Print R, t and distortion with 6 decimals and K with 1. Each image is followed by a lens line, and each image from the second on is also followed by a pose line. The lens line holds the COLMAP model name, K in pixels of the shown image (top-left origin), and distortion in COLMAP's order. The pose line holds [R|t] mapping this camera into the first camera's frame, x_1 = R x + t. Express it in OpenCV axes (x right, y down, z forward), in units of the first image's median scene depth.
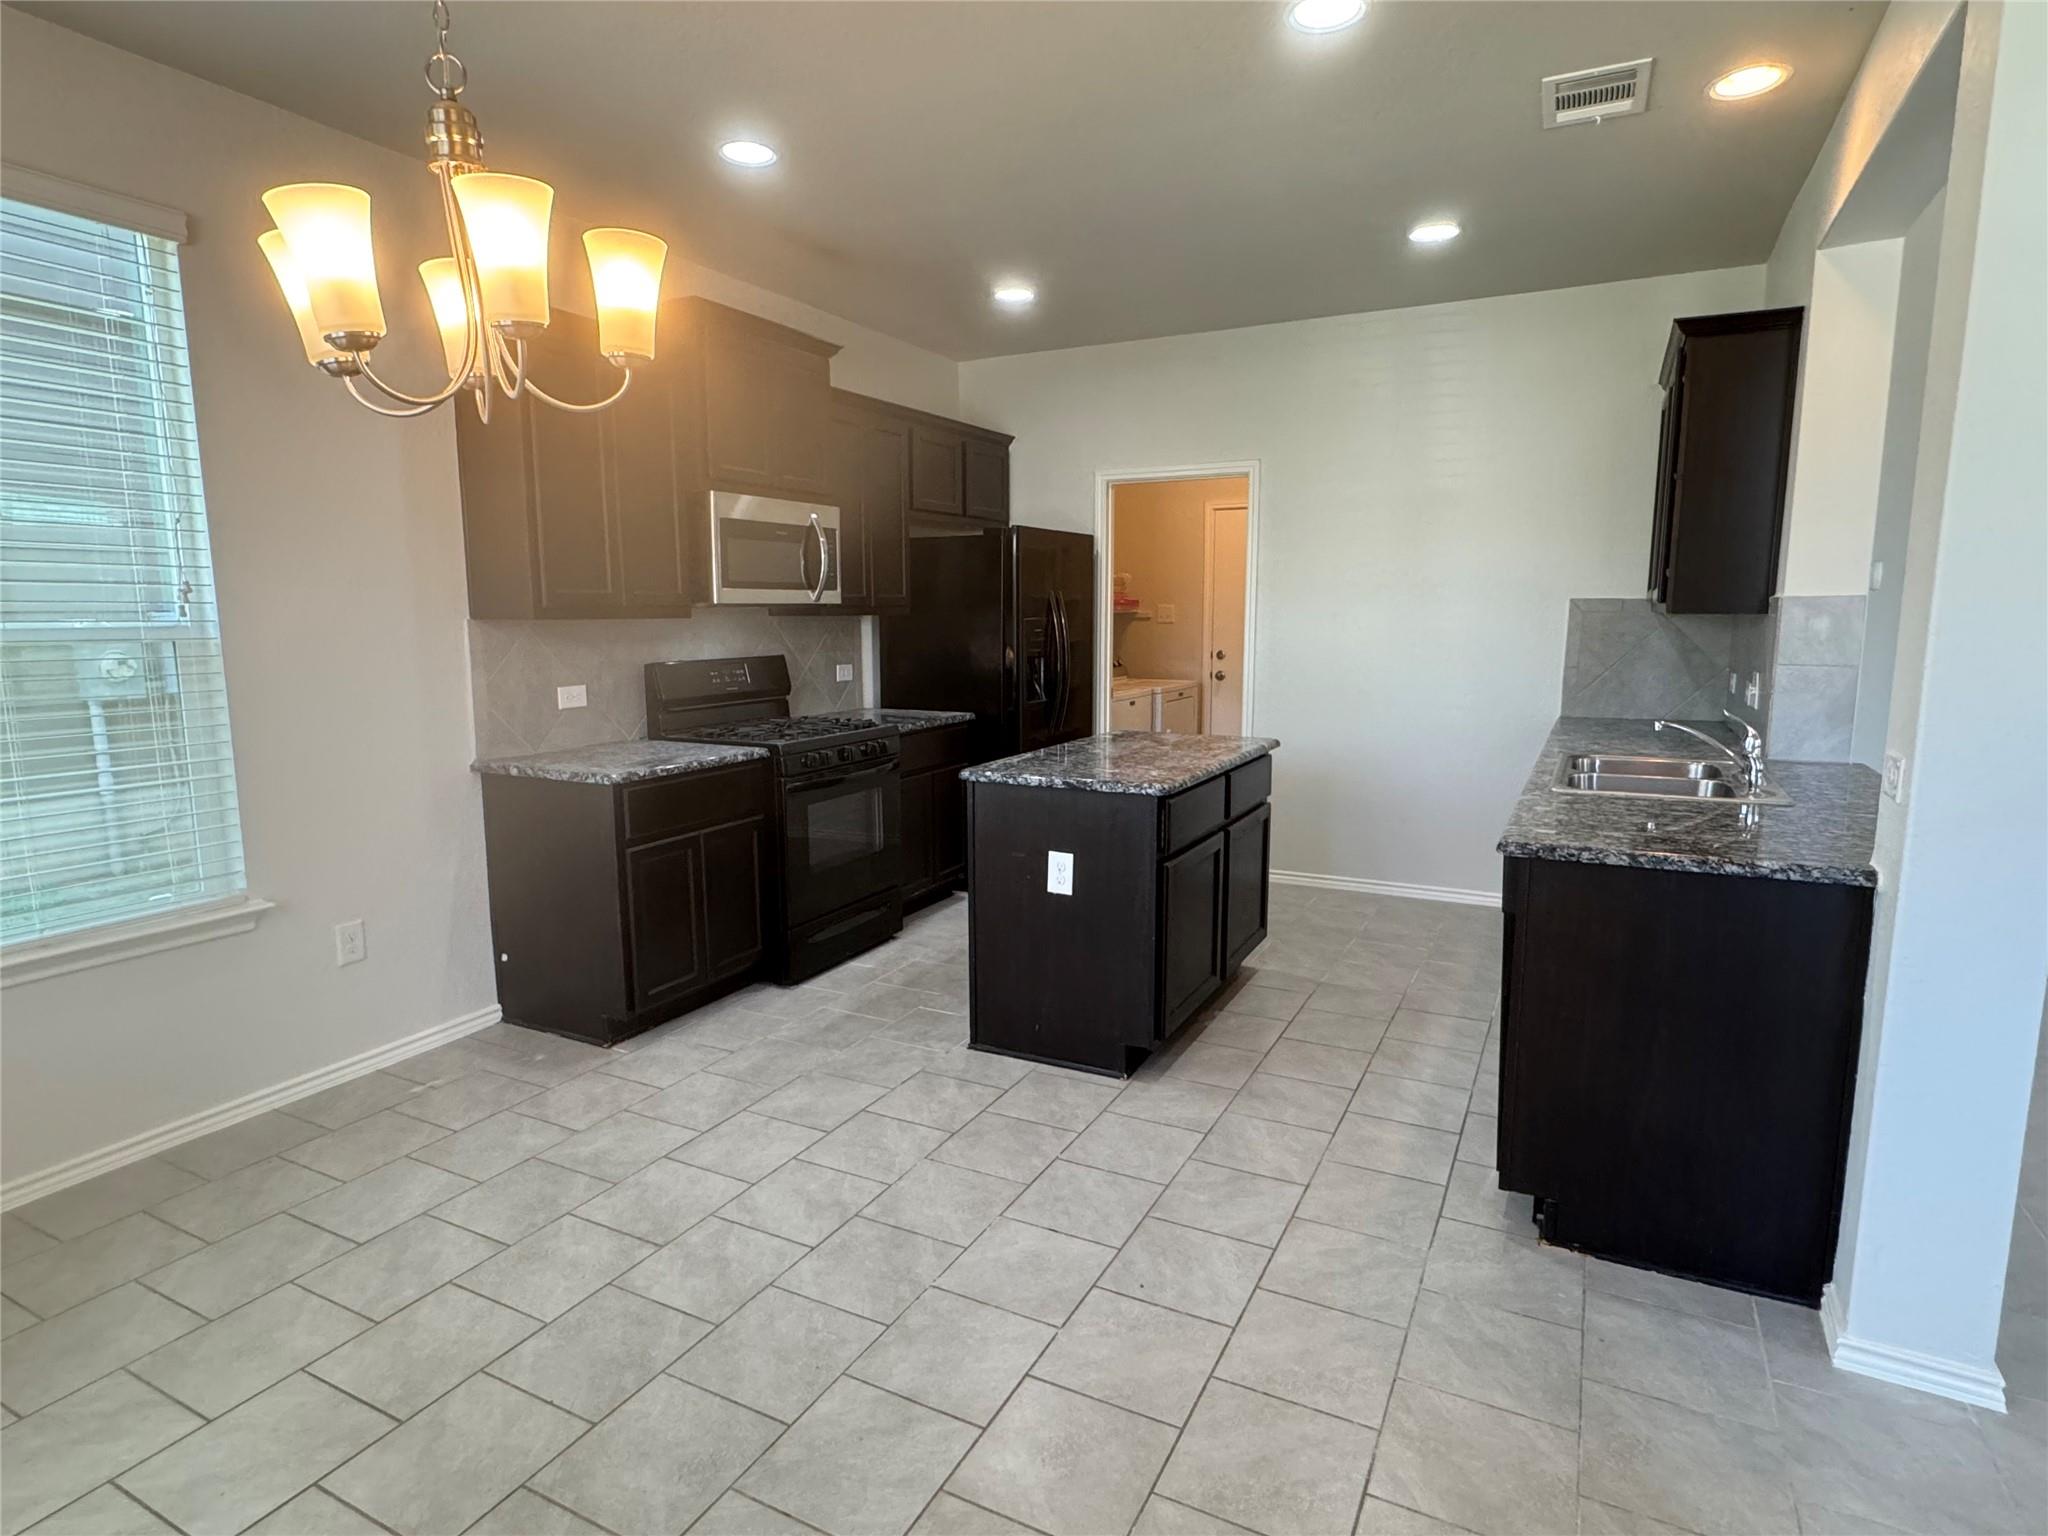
lens RADIAL K [[1109.0, 0, 1021.8], [0, 1109.0, 771.1], [0, 0, 1]] dist [-0.005061, 0.000046]
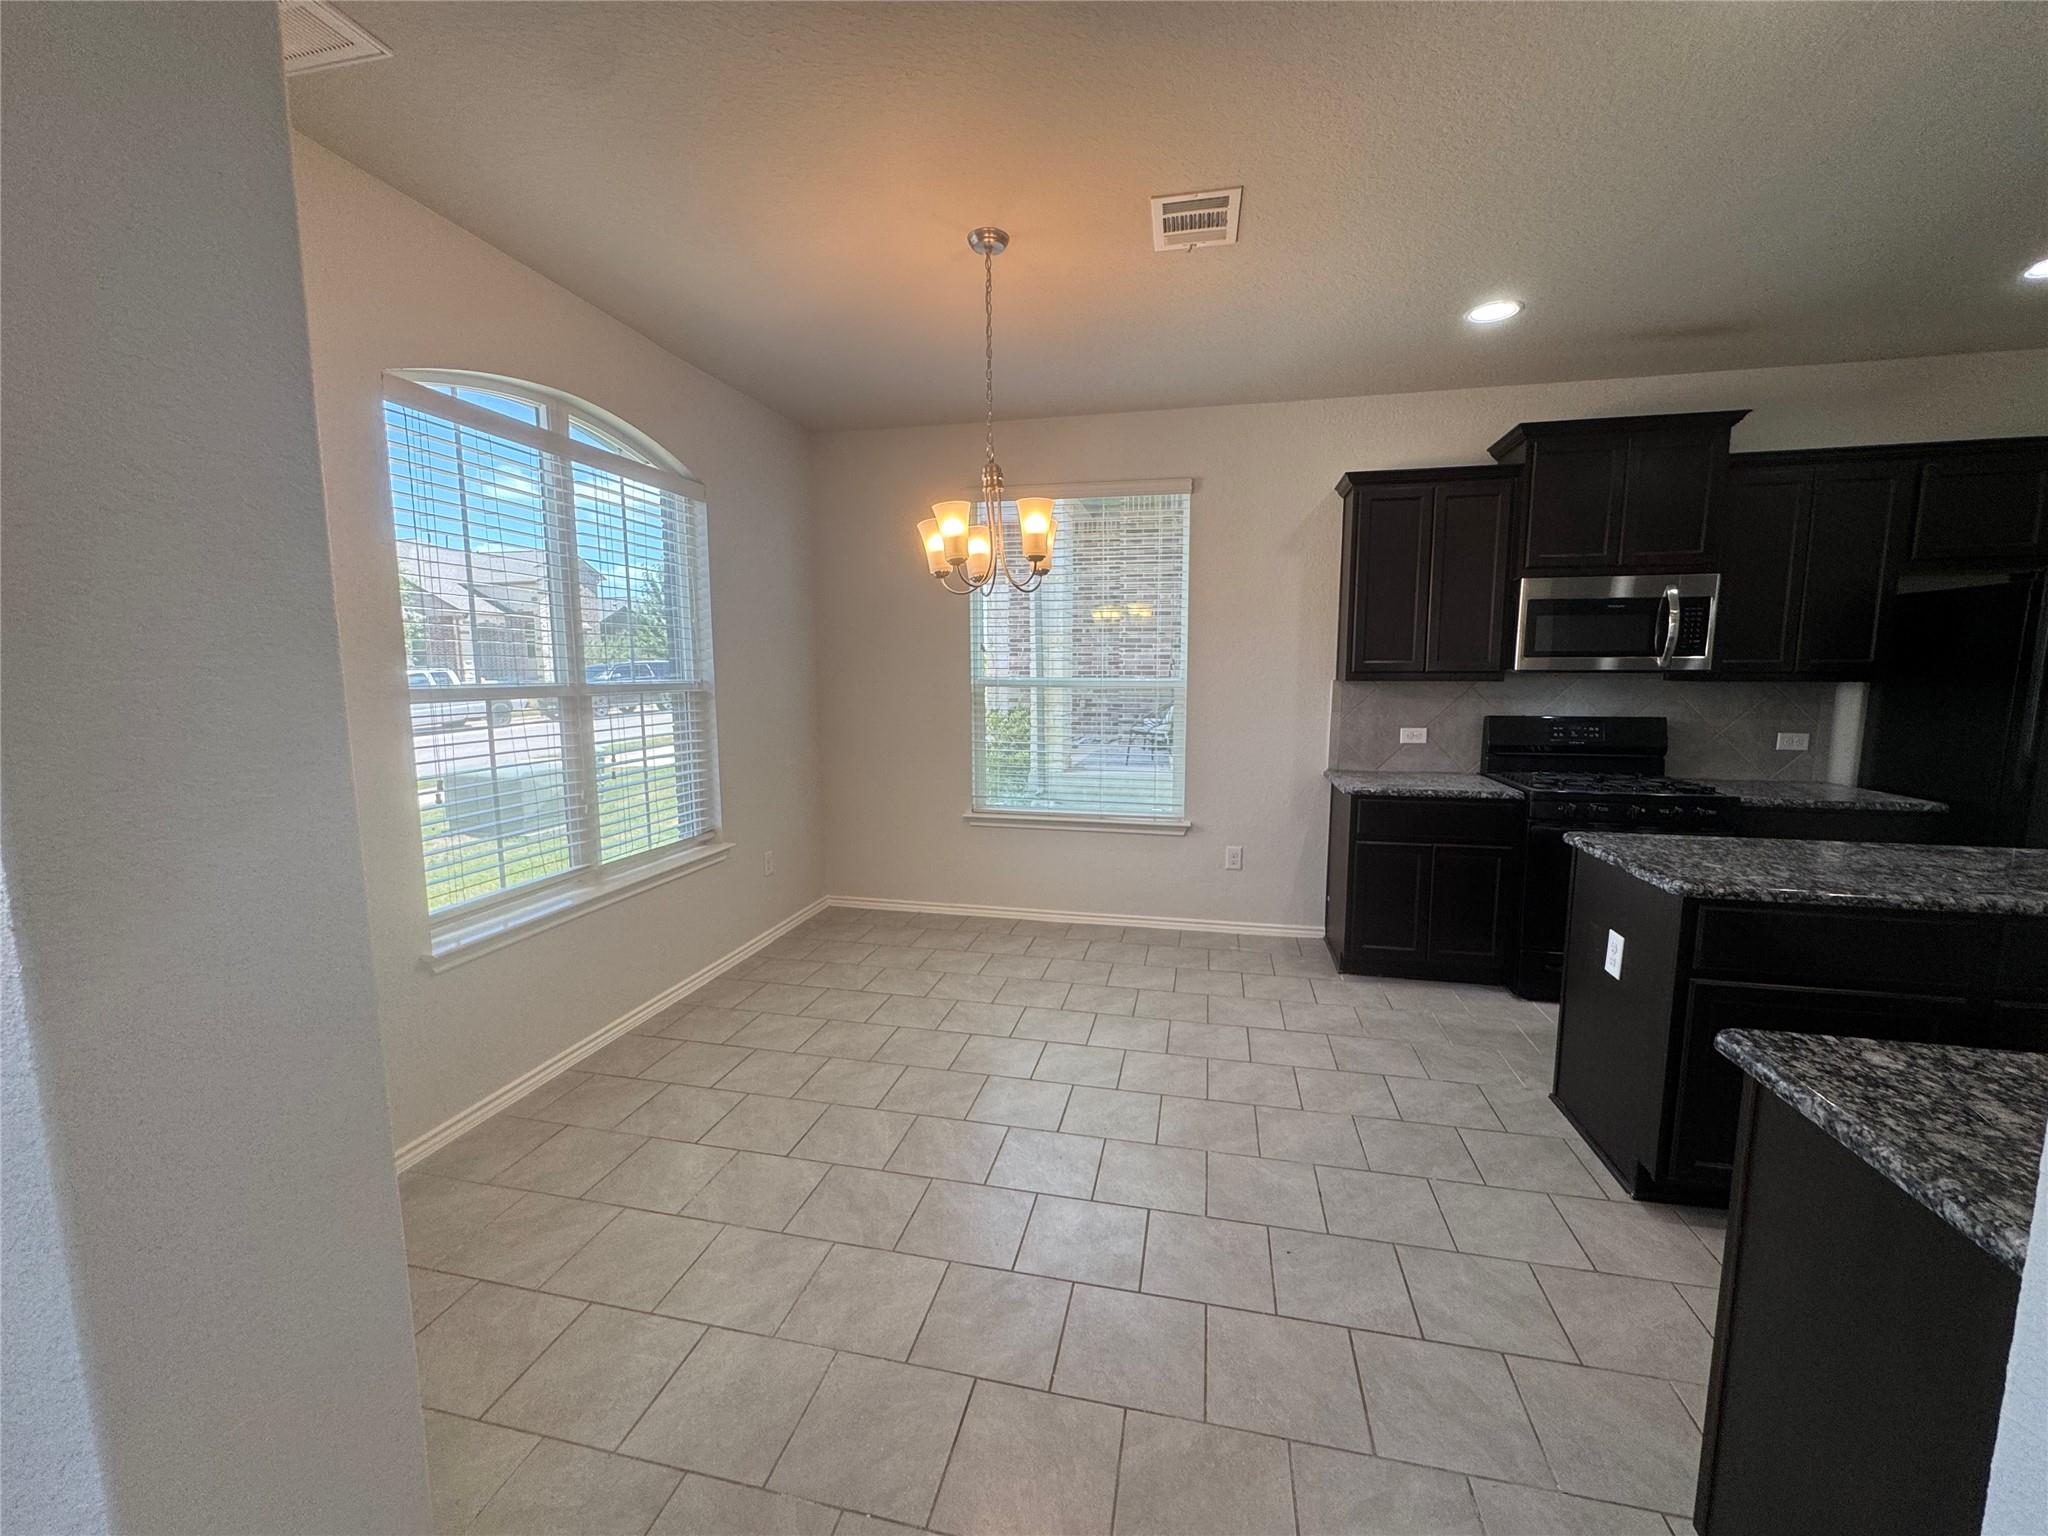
lens RADIAL K [[819.5, 0, 1024.0], [0, 819.5, 768.0], [0, 0, 1]] dist [-0.003845, 0.000588]
pose [[0.251929, 0.119986, -0.960279, 0.517176], [-0.140642, 0.986289, 0.086338, -0.051329], [0.957471, 0.113305, 0.265350, 0.279422]]
